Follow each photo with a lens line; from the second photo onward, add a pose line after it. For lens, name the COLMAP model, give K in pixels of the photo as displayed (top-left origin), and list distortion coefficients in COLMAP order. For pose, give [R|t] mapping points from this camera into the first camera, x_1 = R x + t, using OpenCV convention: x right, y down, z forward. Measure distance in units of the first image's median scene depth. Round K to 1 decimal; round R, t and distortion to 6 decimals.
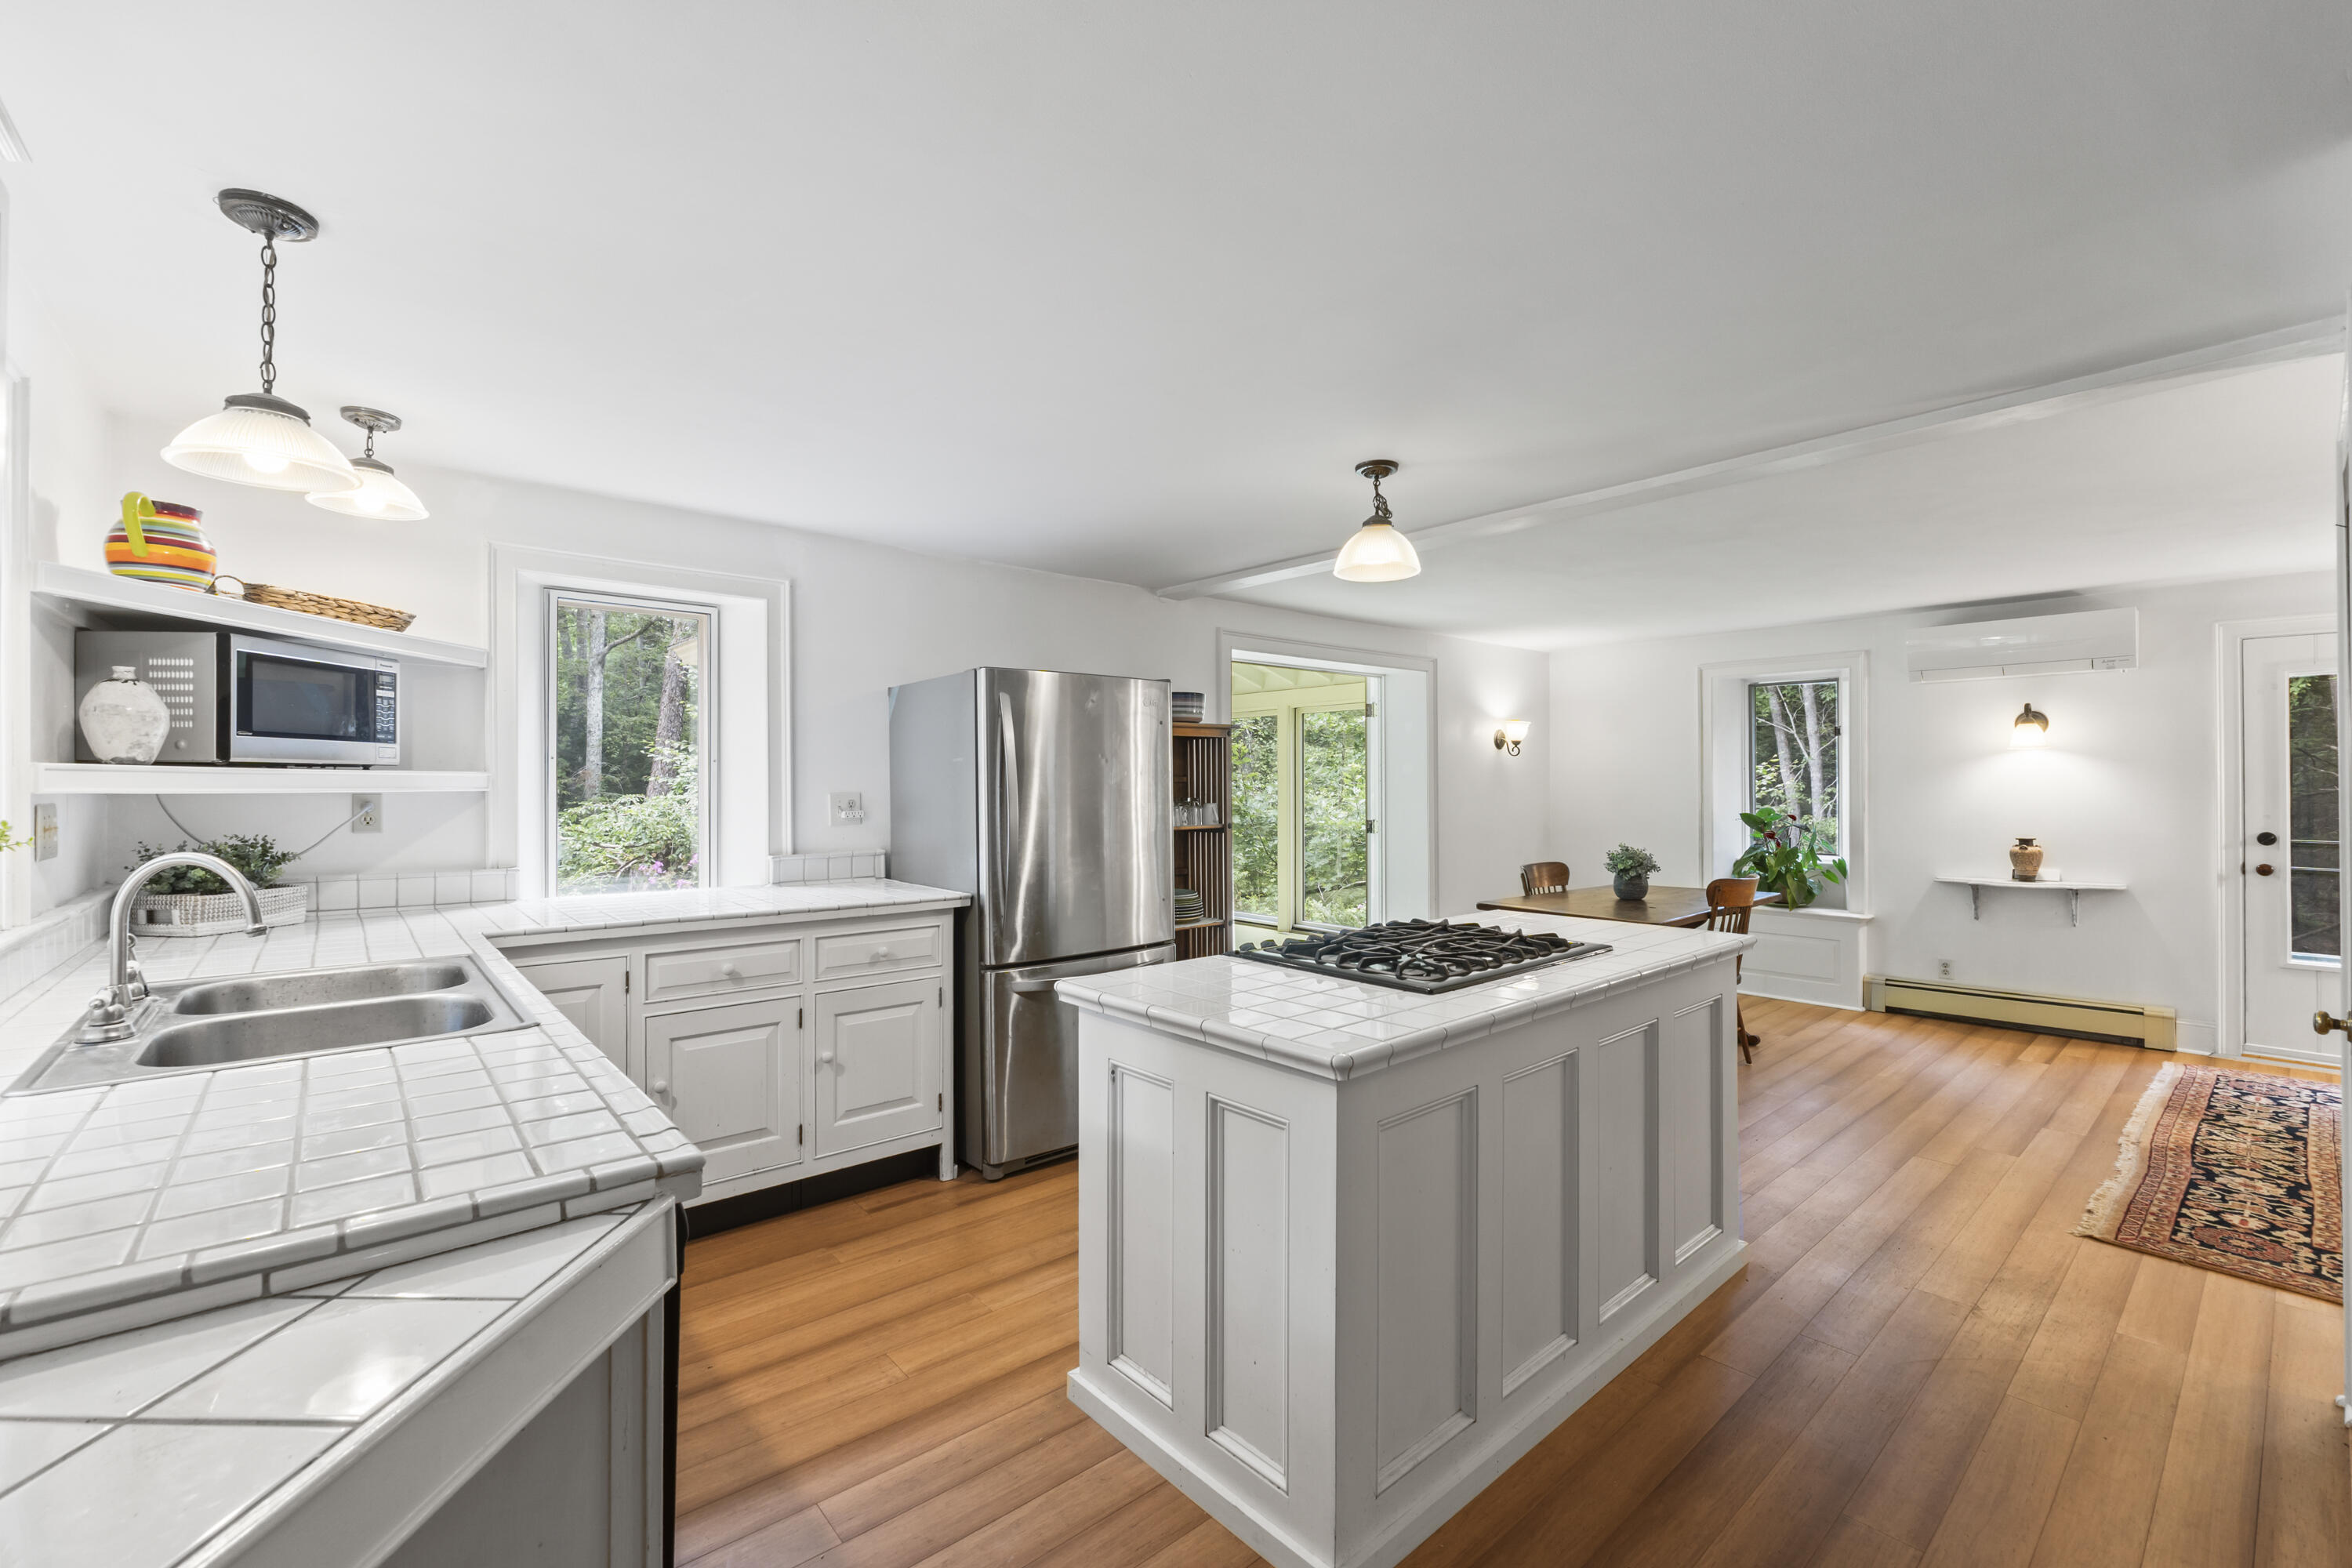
lens RADIAL K [[992.5, 0, 1176.0], [0, 992.5, 784.0], [0, 0, 1]] dist [-0.002729, -0.000403]
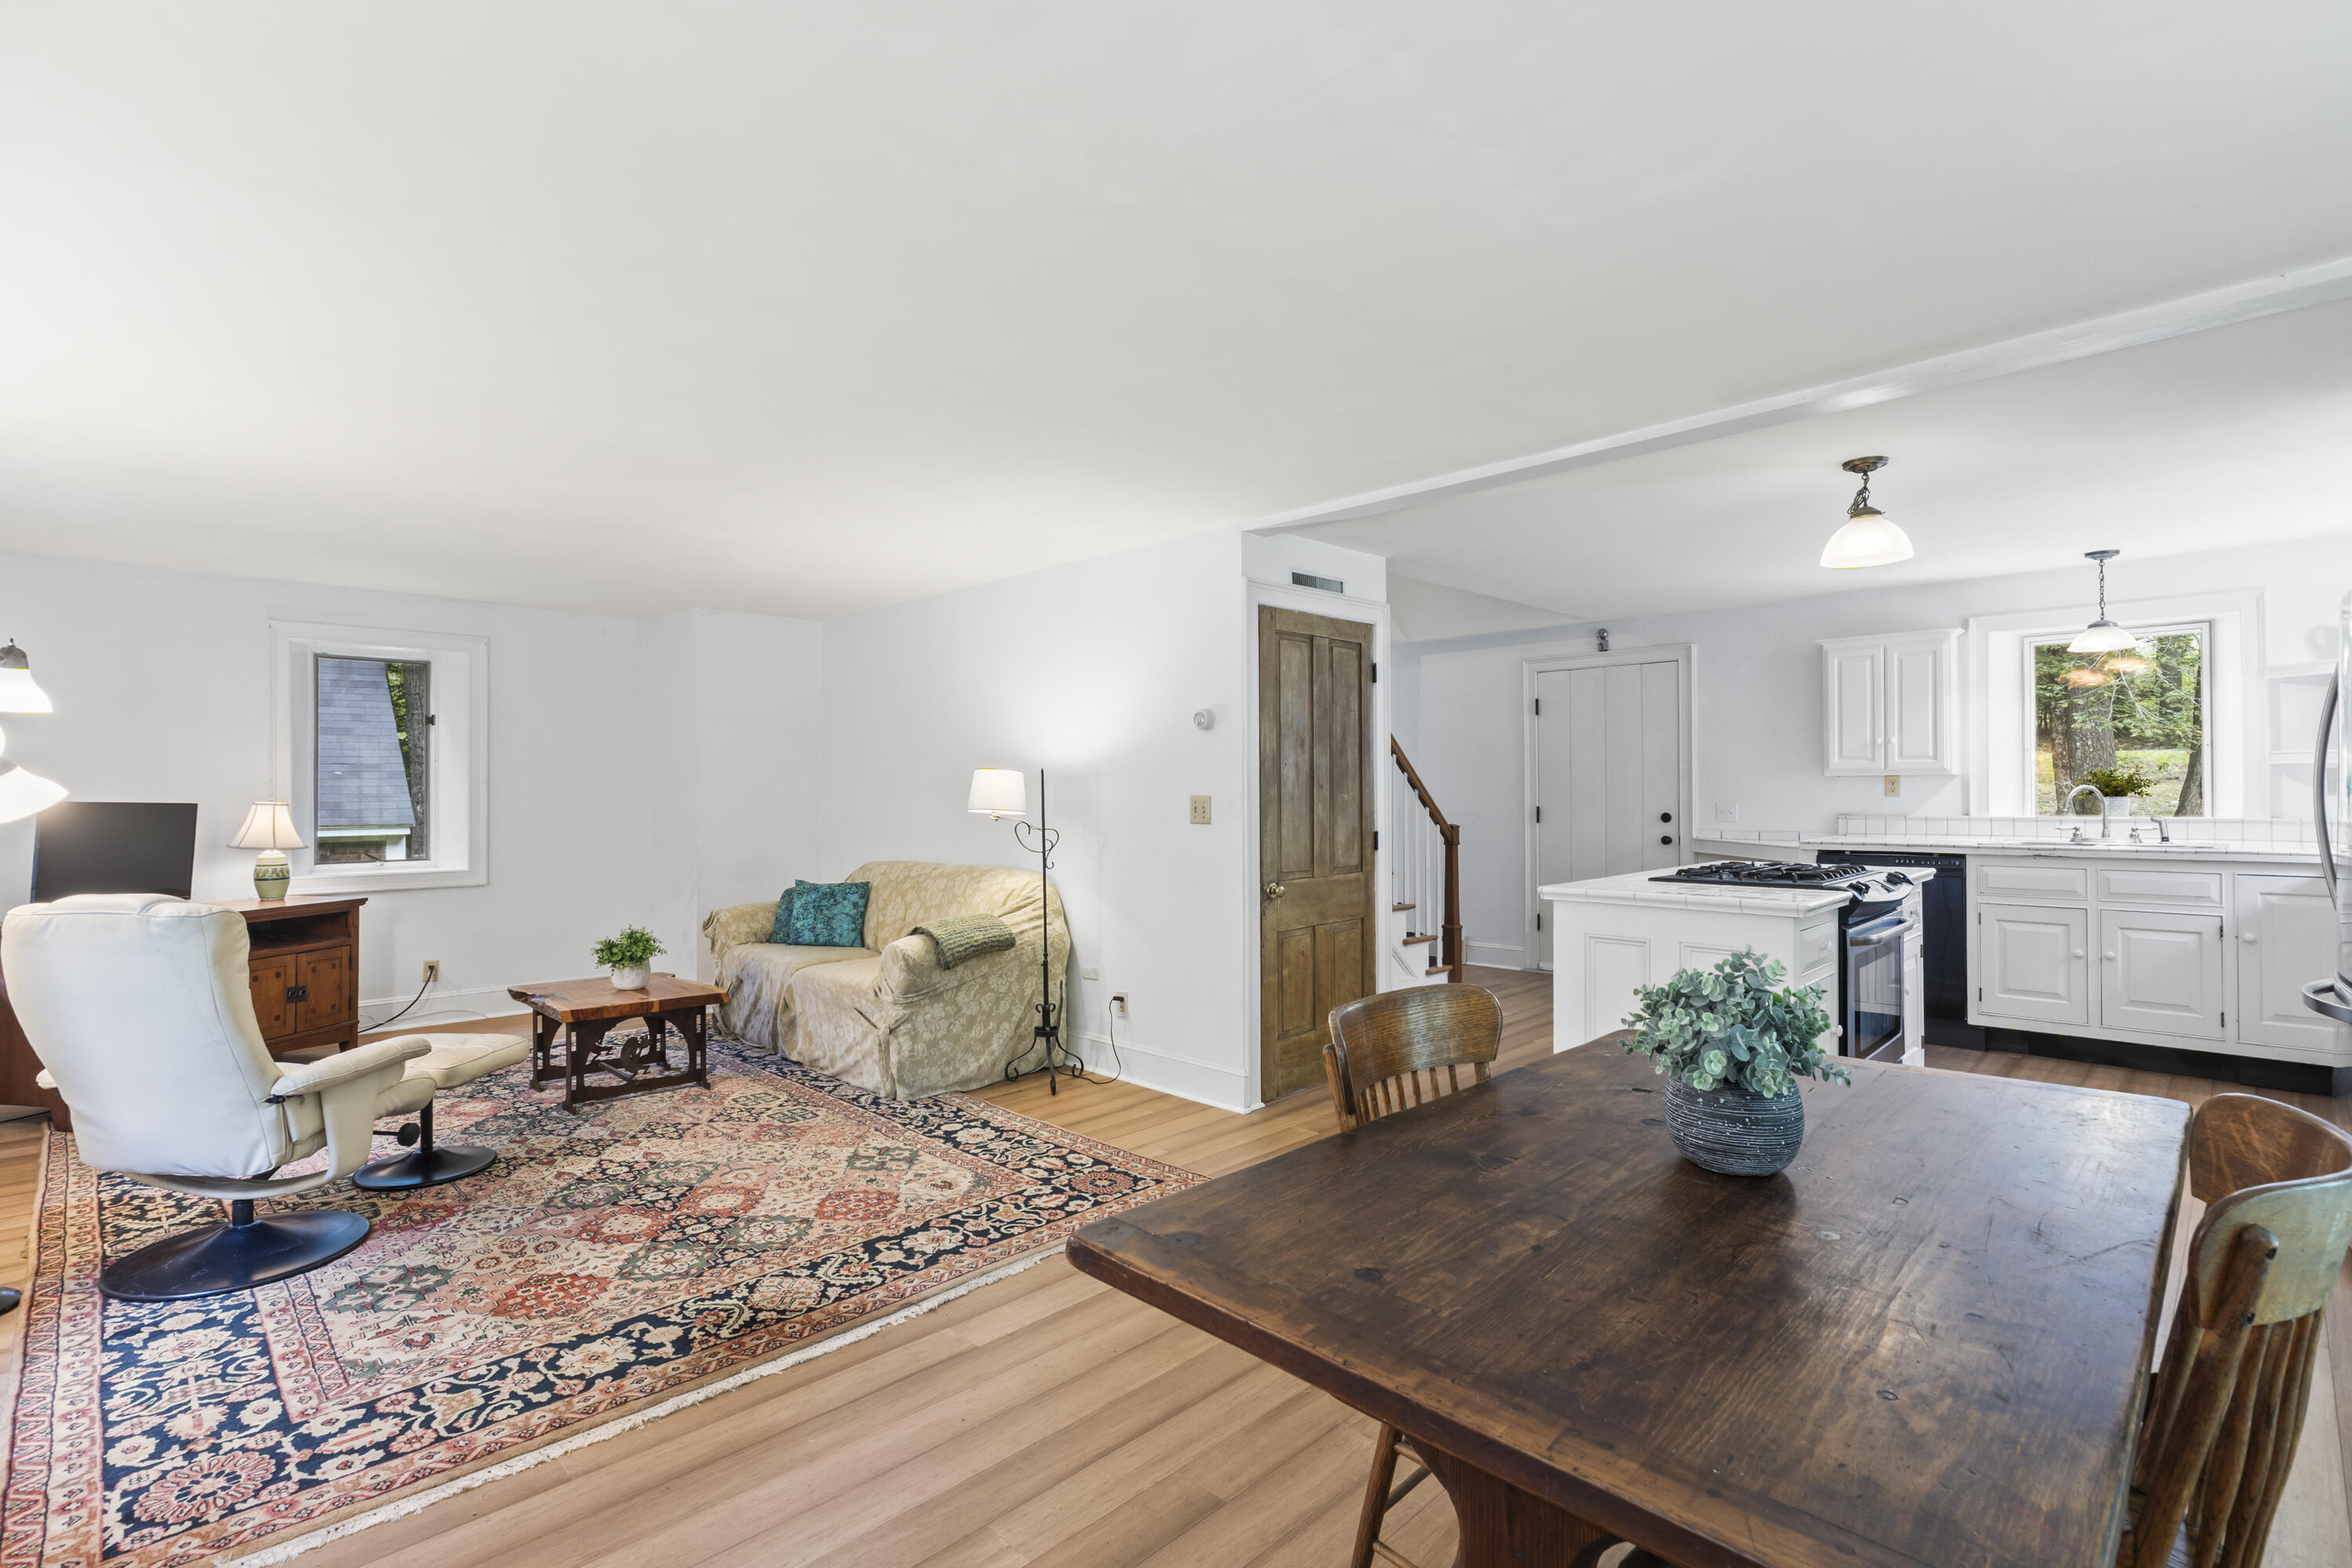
lens RADIAL K [[1081.2, 0, 1161.0], [0, 1081.2, 786.6], [0, 0, 1]] dist [-0.006652, 0.000275]
pose [[-0.997990, 0.009630, -0.062629, 0.591255], [0.009690, 0.999953, -0.000661, 0.014393], [0.062620, -0.001267, -0.998037, 1.202462]]
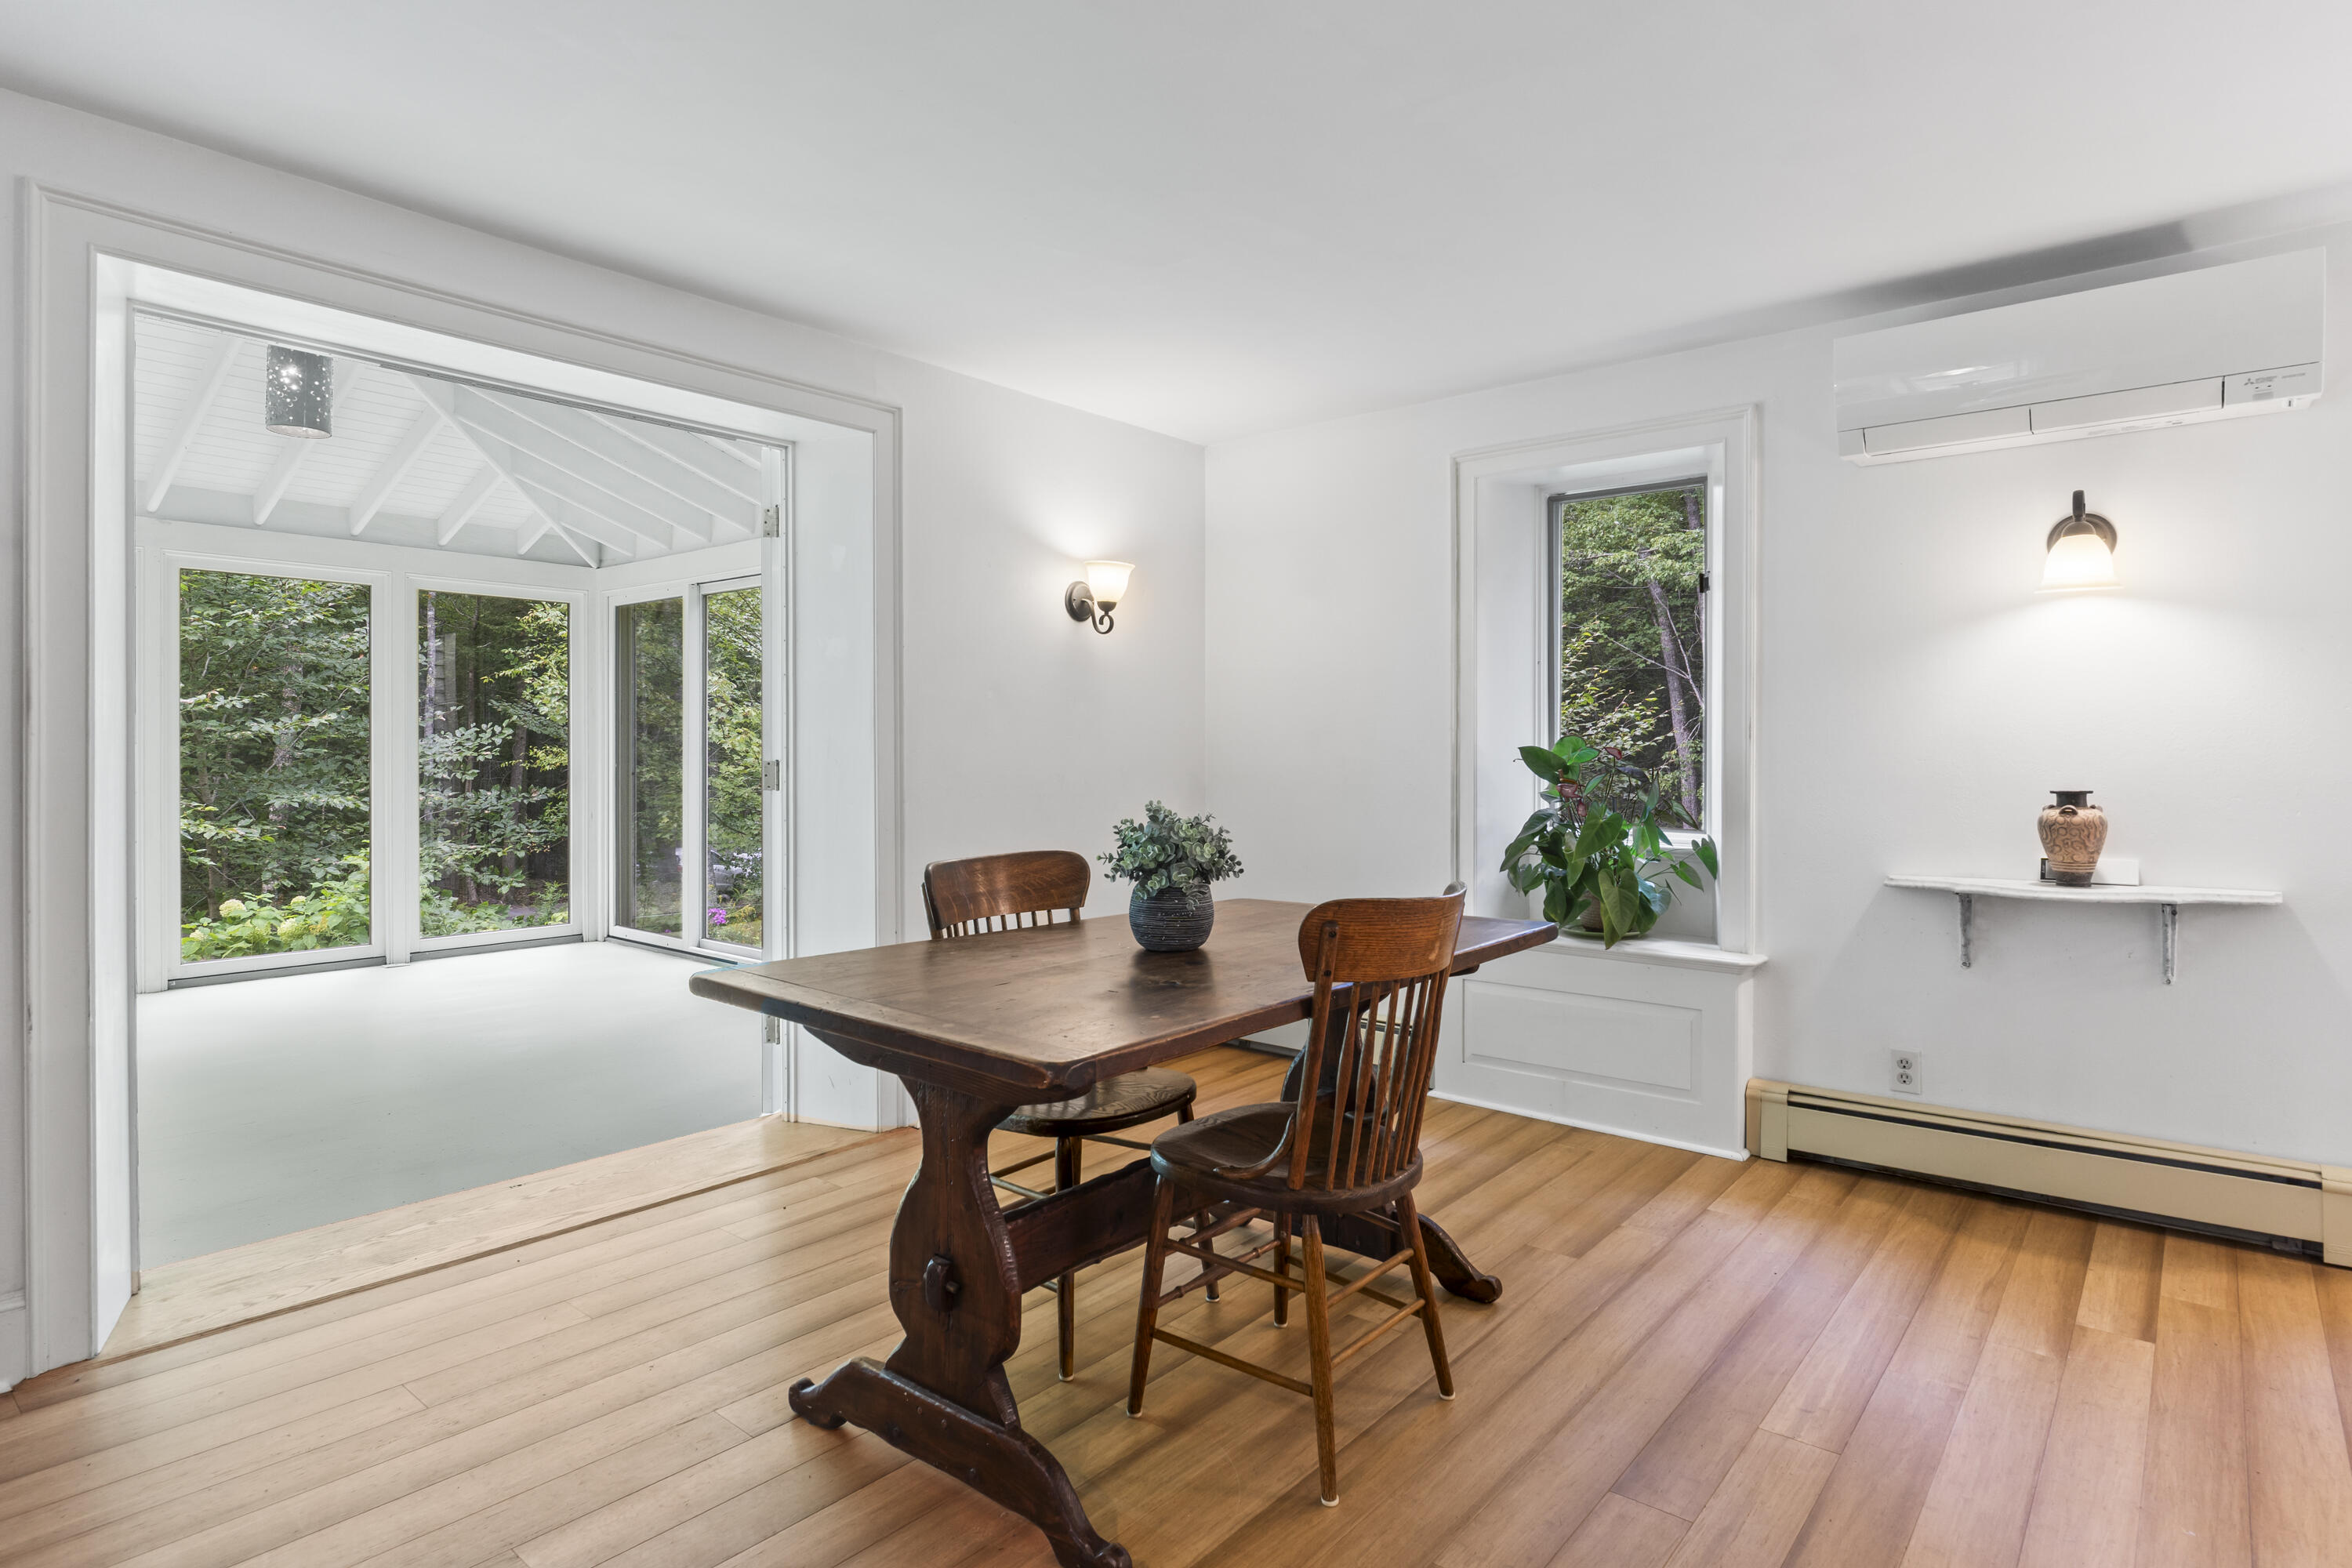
lens RADIAL K [[1262.1, 0, 1168.6], [0, 1262.1, 754.2], [0, 0, 1]] dist [0.003056, -0.000787]
pose [[0.987180, 0.004120, 0.159559, 0.357774], [-0.004789, 0.999981, 0.003809, 0.037933], [-0.159540, -0.004525, 0.987181, 0.494879]]
